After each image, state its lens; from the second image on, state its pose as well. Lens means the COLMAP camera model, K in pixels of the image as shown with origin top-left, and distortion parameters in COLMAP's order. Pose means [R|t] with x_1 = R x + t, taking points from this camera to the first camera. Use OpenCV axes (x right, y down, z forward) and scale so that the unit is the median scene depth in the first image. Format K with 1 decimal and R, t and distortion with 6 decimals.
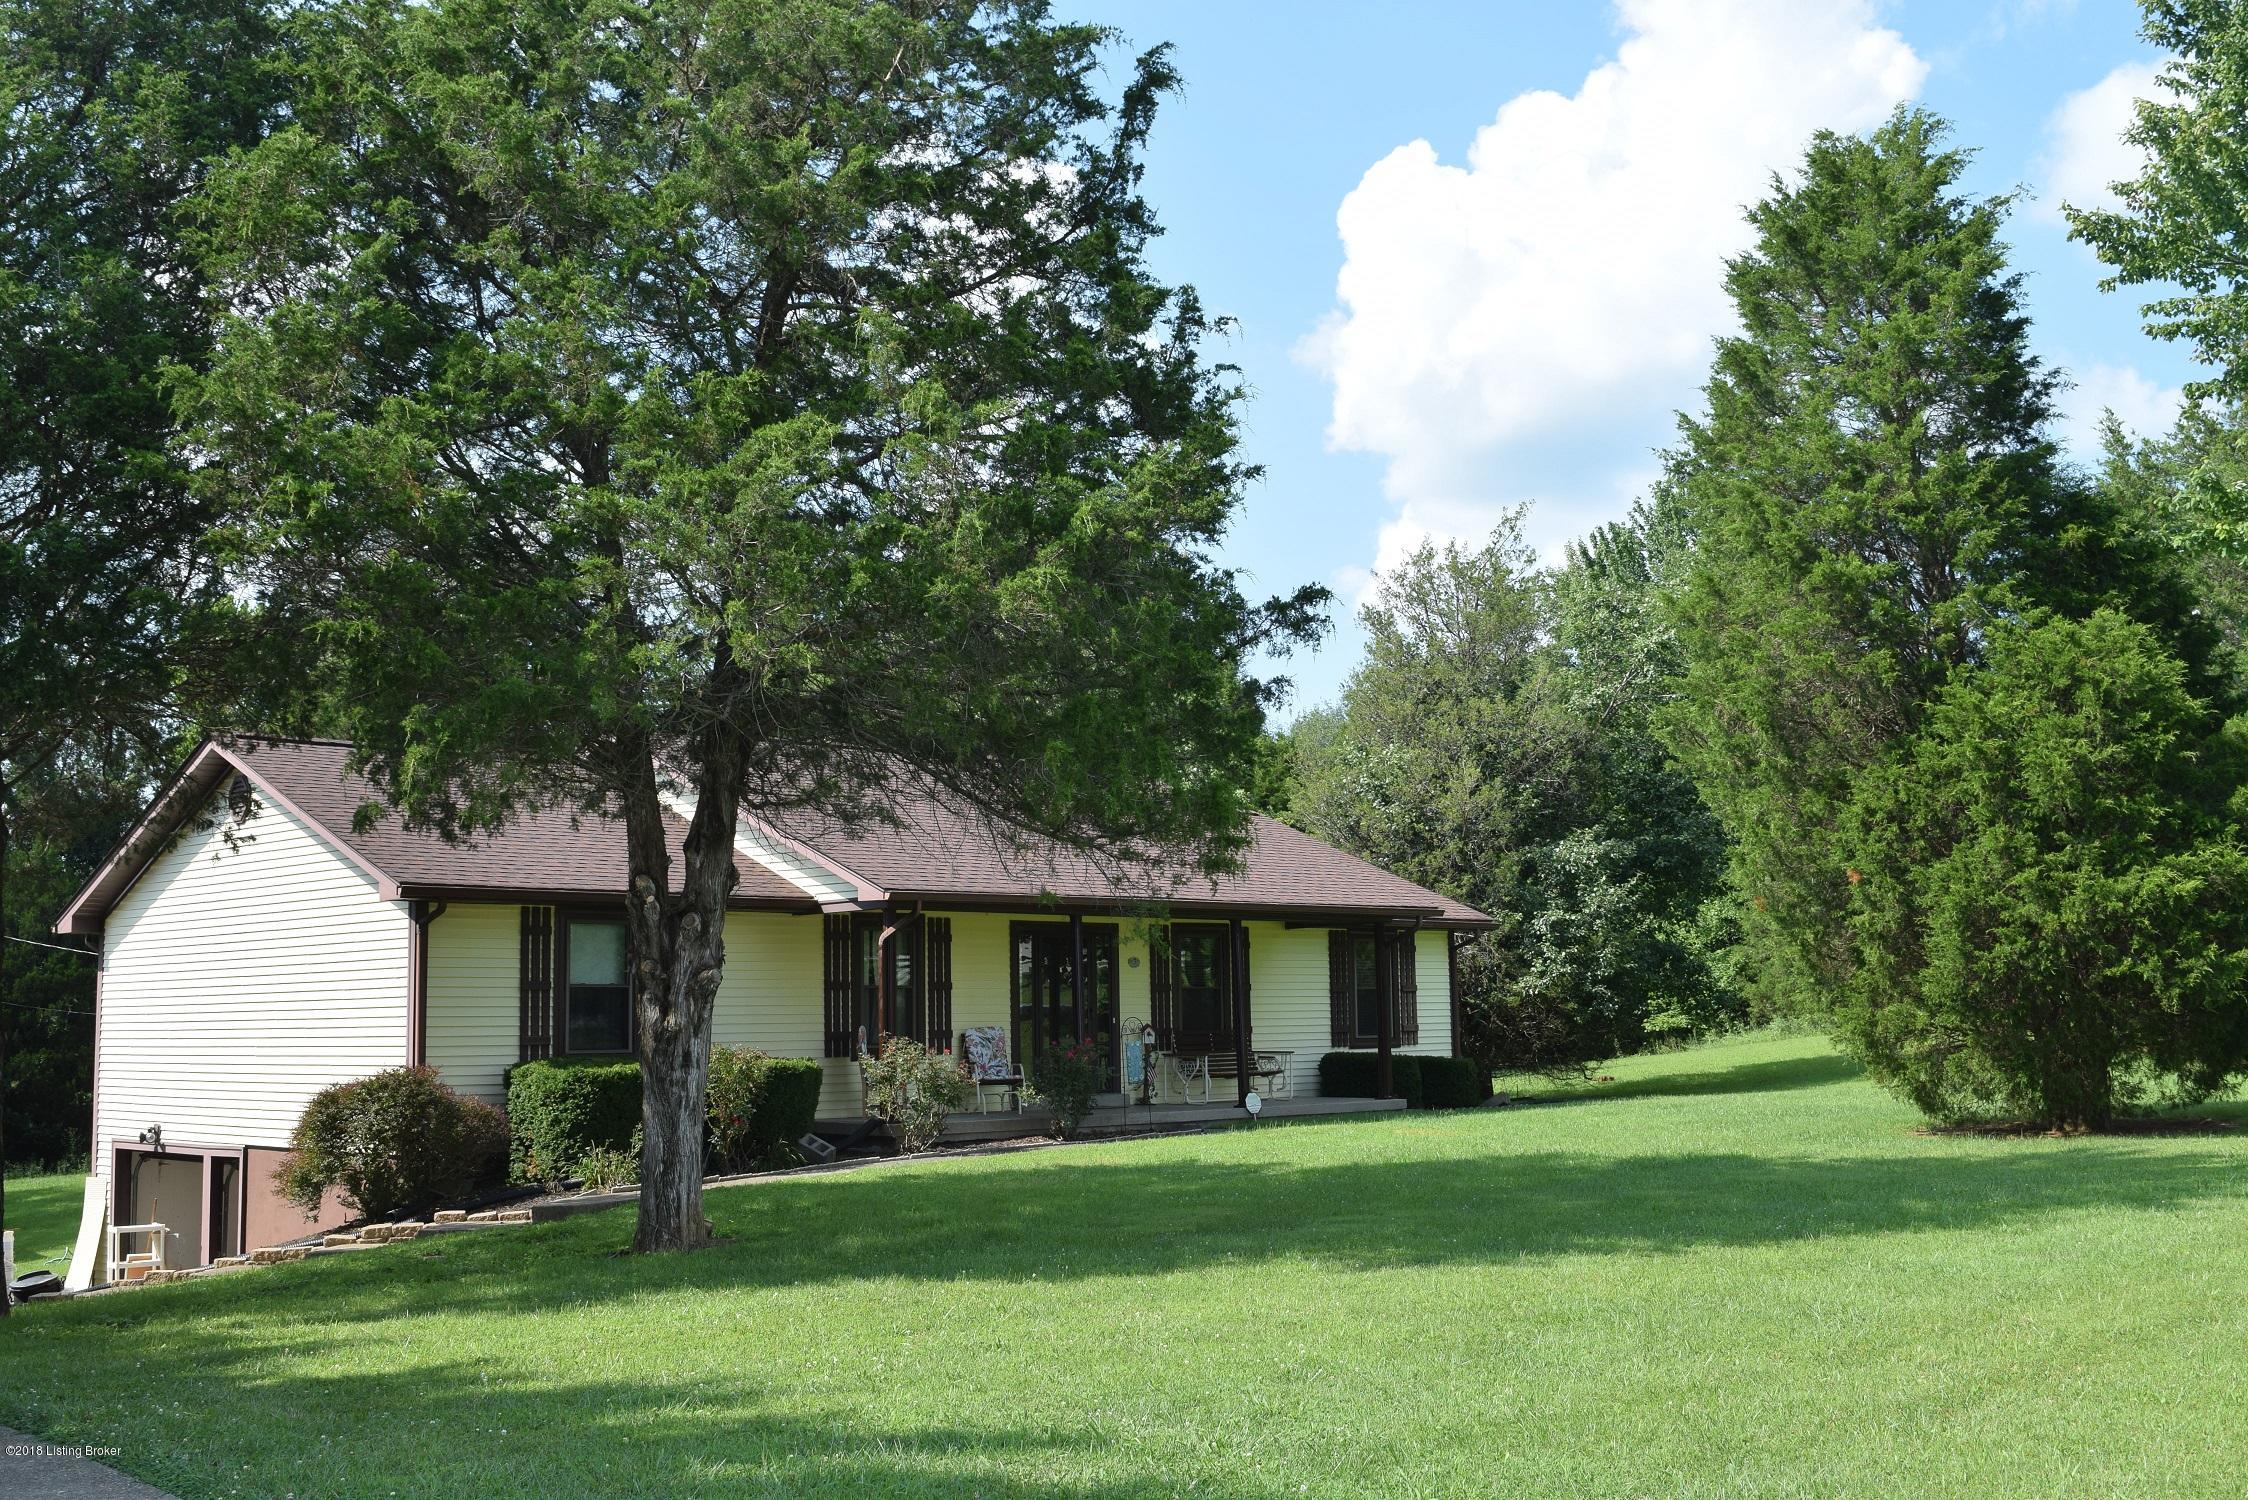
lens RADIAL K [[2470.2, 0, 1125.0], [0, 2470.2, 746.9], [0, 0, 1]] dist [-0.061023, 0.000000]
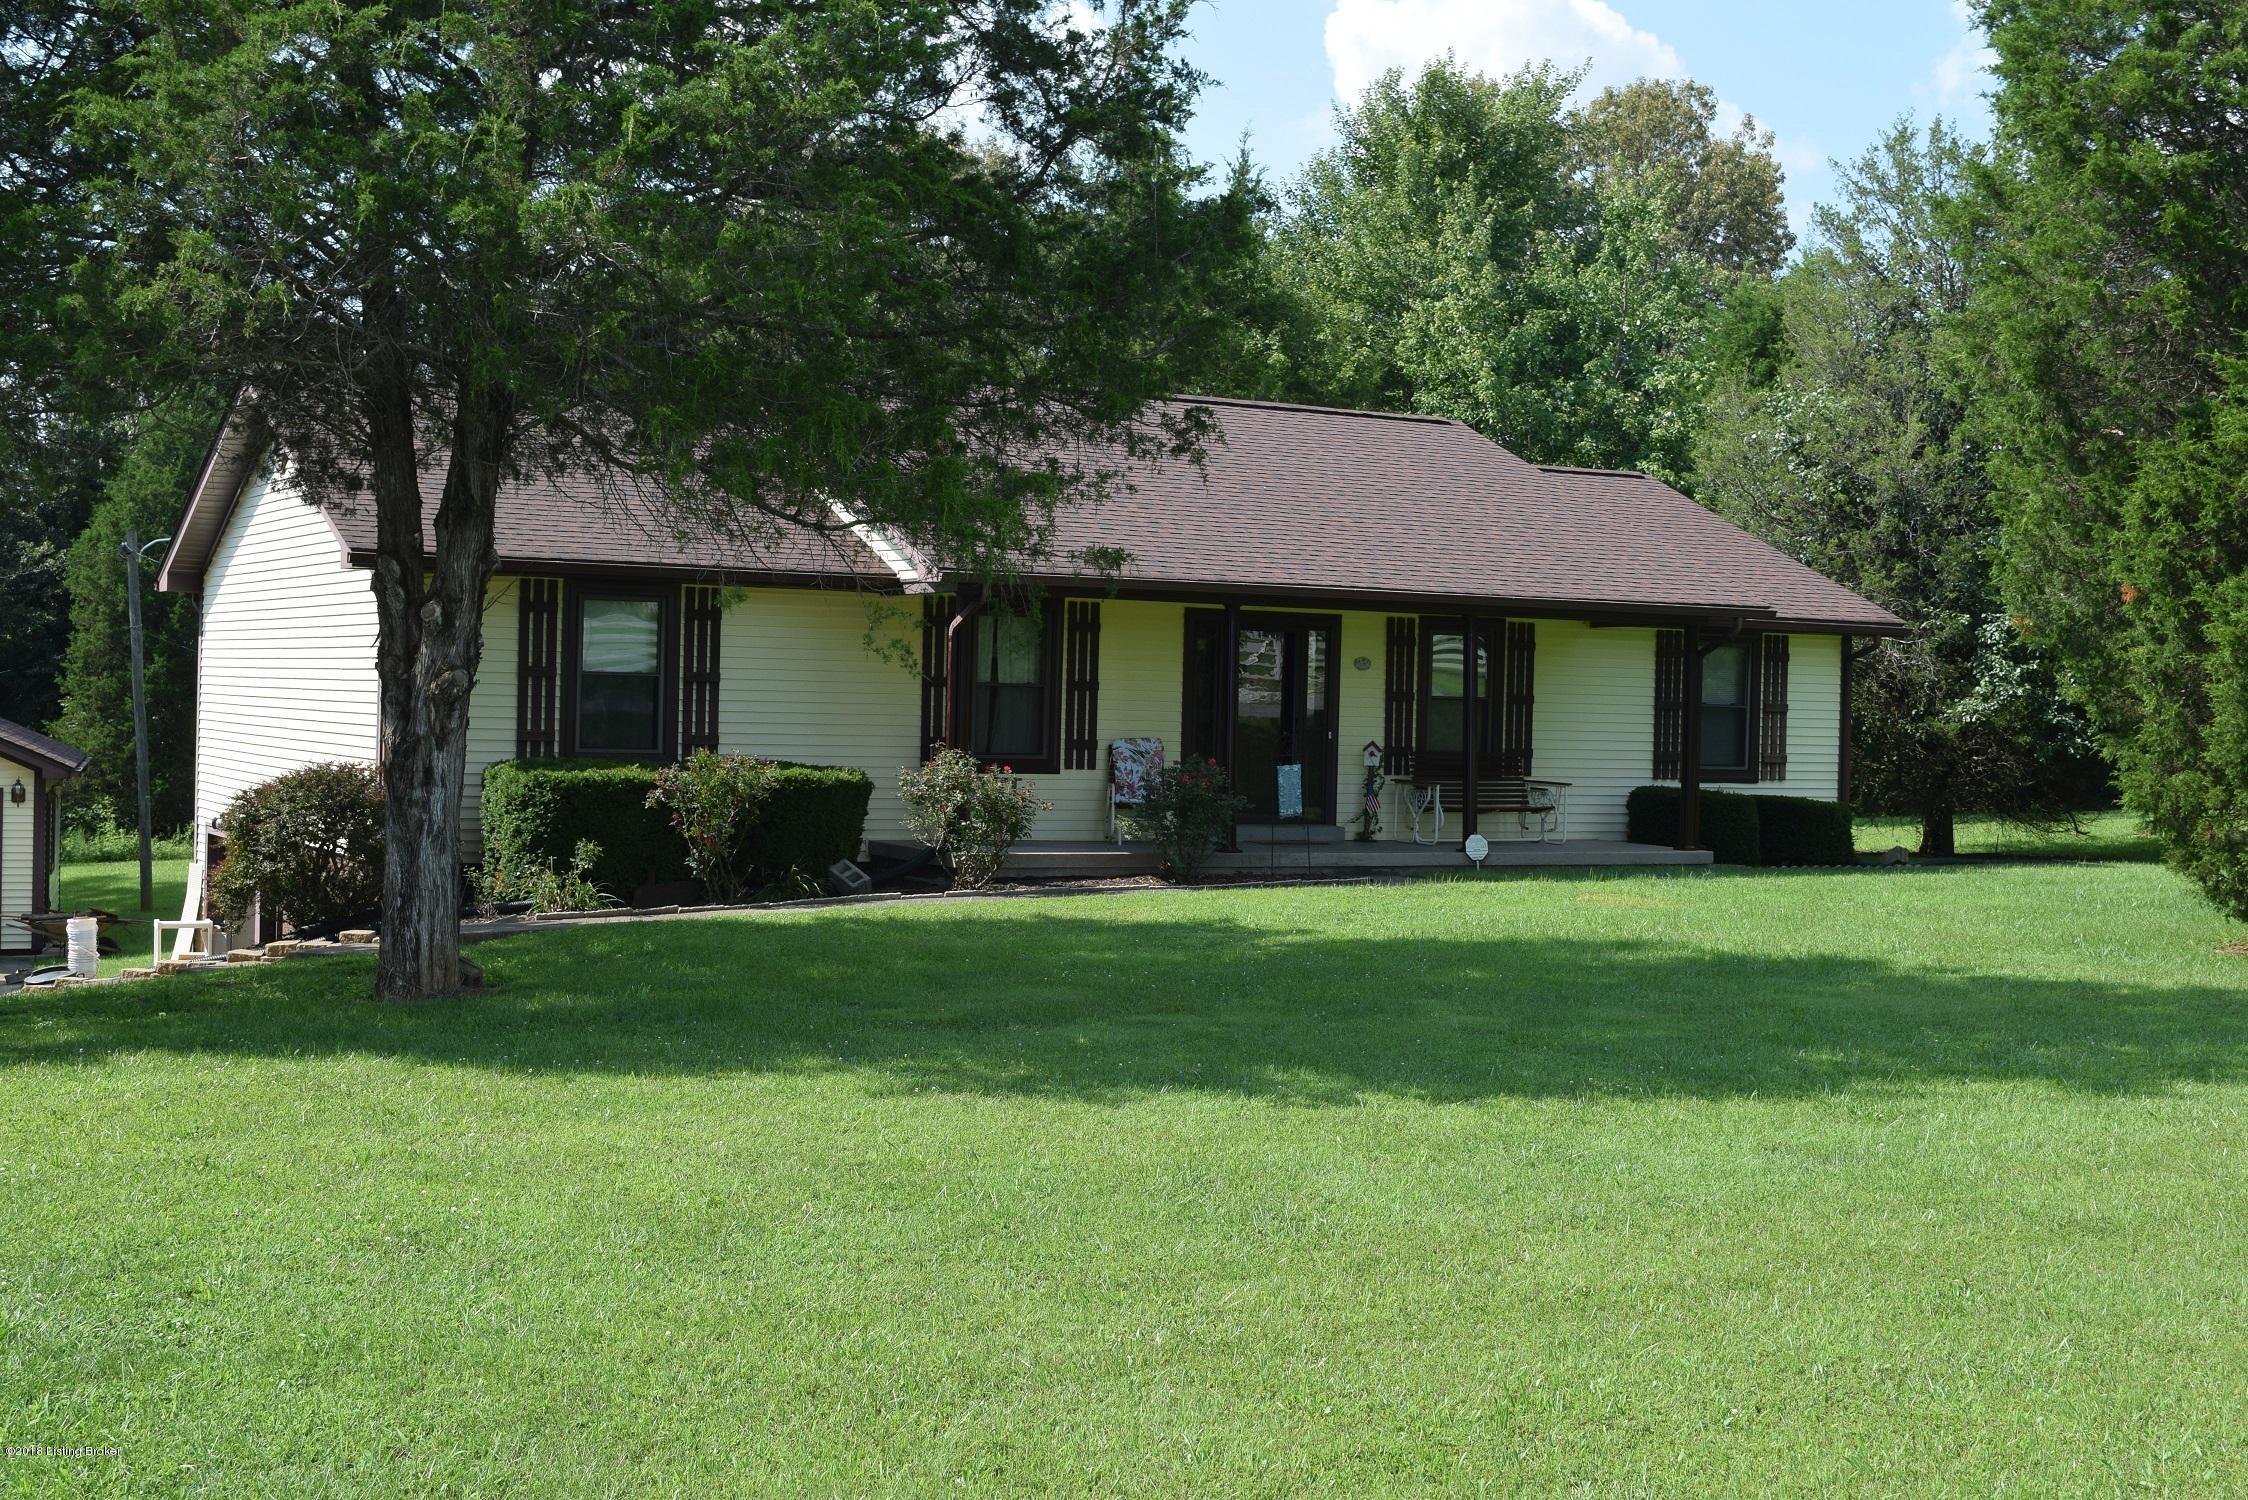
lens RADIAL K [[2928.3, 0, 1122.9], [0, 2928.3, 751.8], [0, 0, 1]] dist [-0.043840, 0.000000]
pose [[0.958136, 0.045669, -0.282647, 0.207078], [-0.008376, 0.991245, 0.131768, -0.009072], [0.286190, -0.123885, 0.950131, 0.077649]]
